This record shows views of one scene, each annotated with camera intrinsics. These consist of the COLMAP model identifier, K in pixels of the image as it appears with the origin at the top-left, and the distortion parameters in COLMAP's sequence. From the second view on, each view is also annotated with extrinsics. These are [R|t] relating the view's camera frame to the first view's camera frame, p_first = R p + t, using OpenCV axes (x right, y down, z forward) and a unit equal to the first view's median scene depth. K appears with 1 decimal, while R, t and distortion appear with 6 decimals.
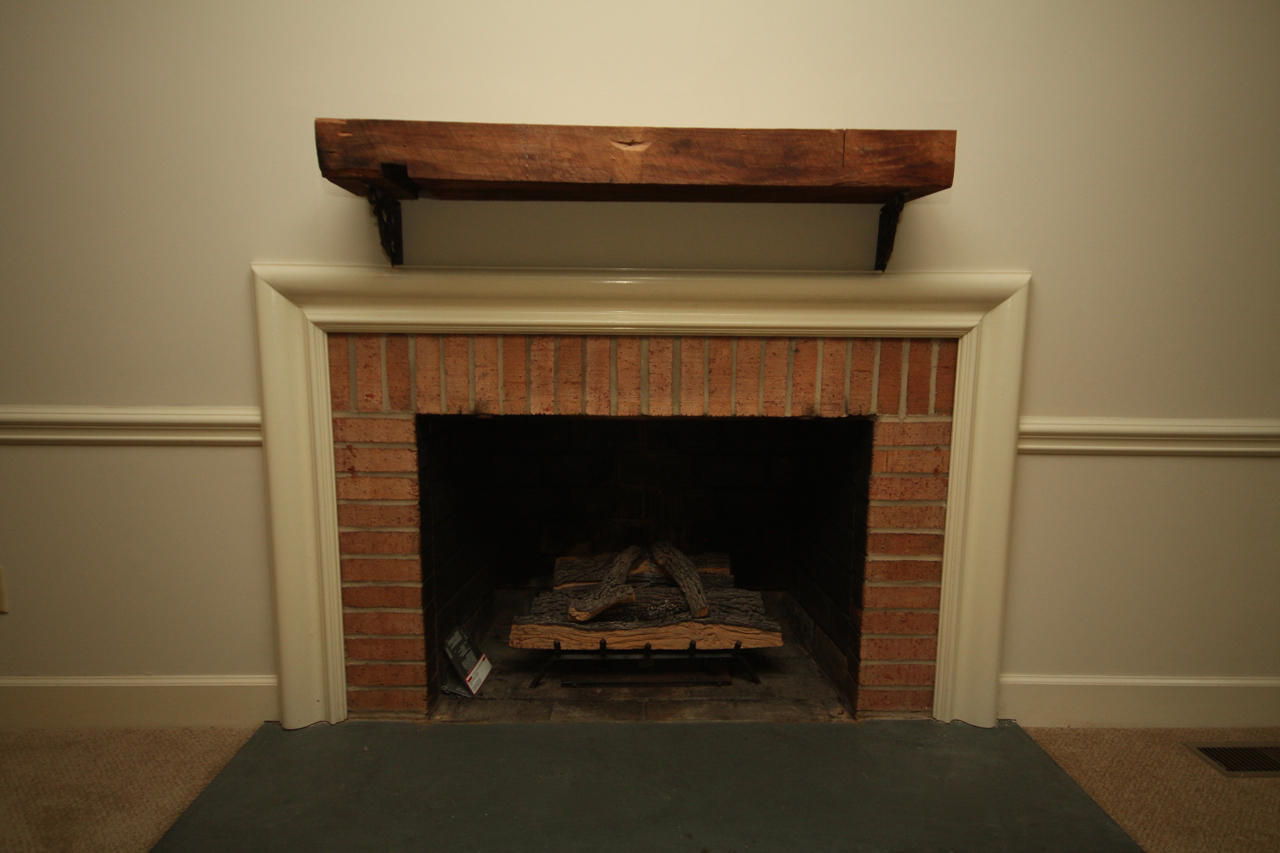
lens RADIAL K [[704.6, 0, 645.0], [0, 704.6, 424.9], [0, 0, 1]] dist [0.018965, 0.000418]
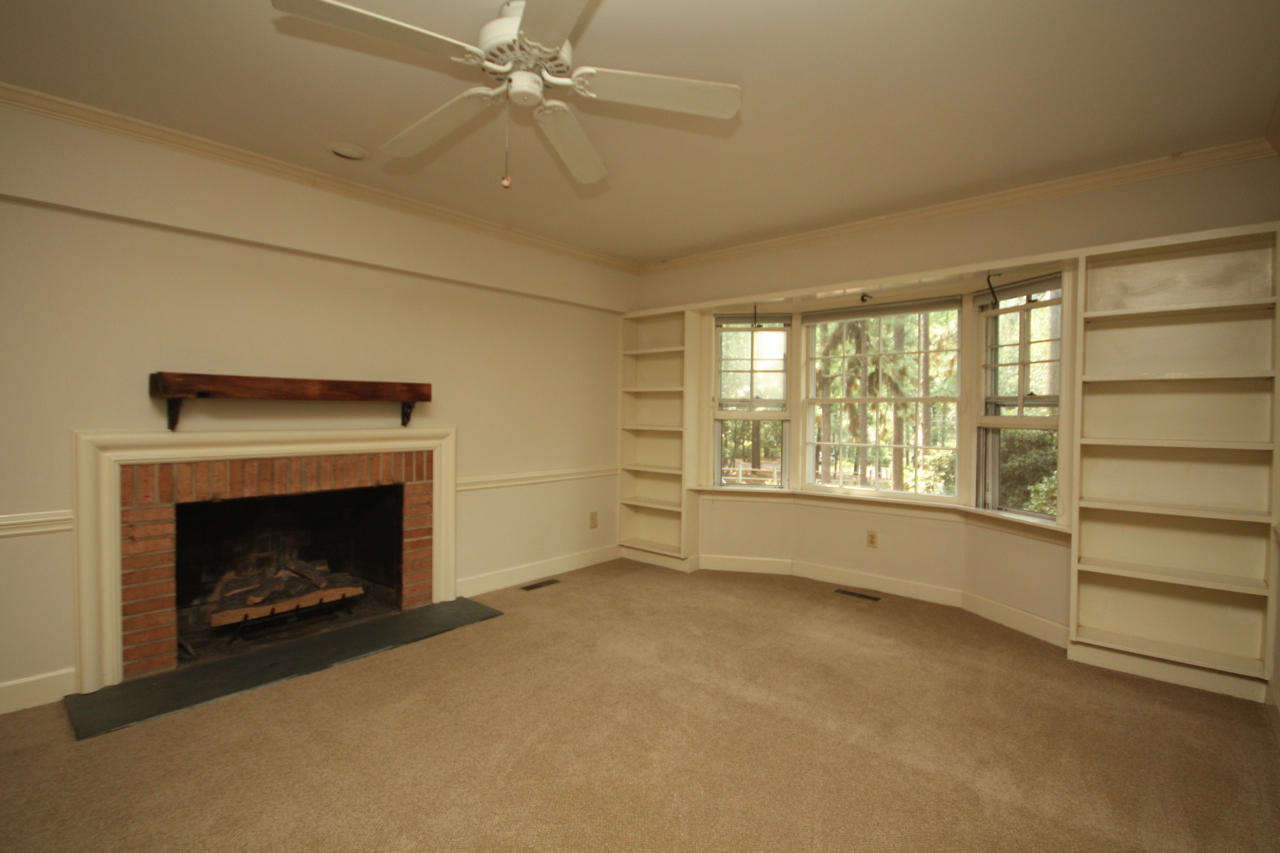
lens RADIAL K [[597.5, 0, 640.9], [0, 597.5, 422.3], [0, 0, 1]] dist [0.001783, -0.000520]
pose [[0.680049, -0.018108, 0.732943, -0.642859], [0.098381, 0.992908, -0.066750, -0.000766], [-0.726536, 0.117501, 0.677007, -1.054493]]
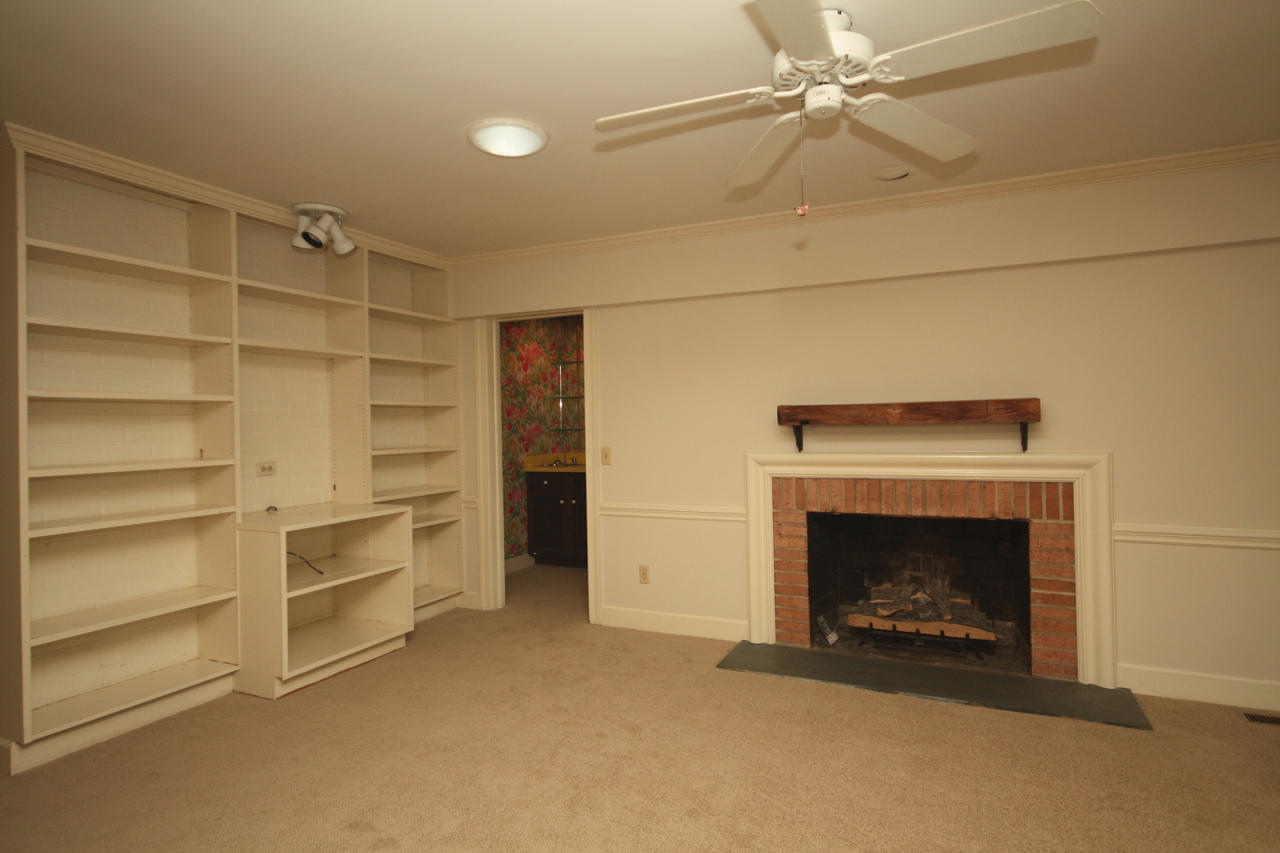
lens RADIAL K [[704.6, 0, 645.0], [0, 704.6, 424.9], [0, 0, 1]] dist [0.018965, 0.000418]
pose [[0.893341, -0.025678, -0.448646, 0.256104], [-0.034916, 0.991382, -0.126266, 0.014390], [0.448022, 0.128463, 0.884745, -1.352173]]
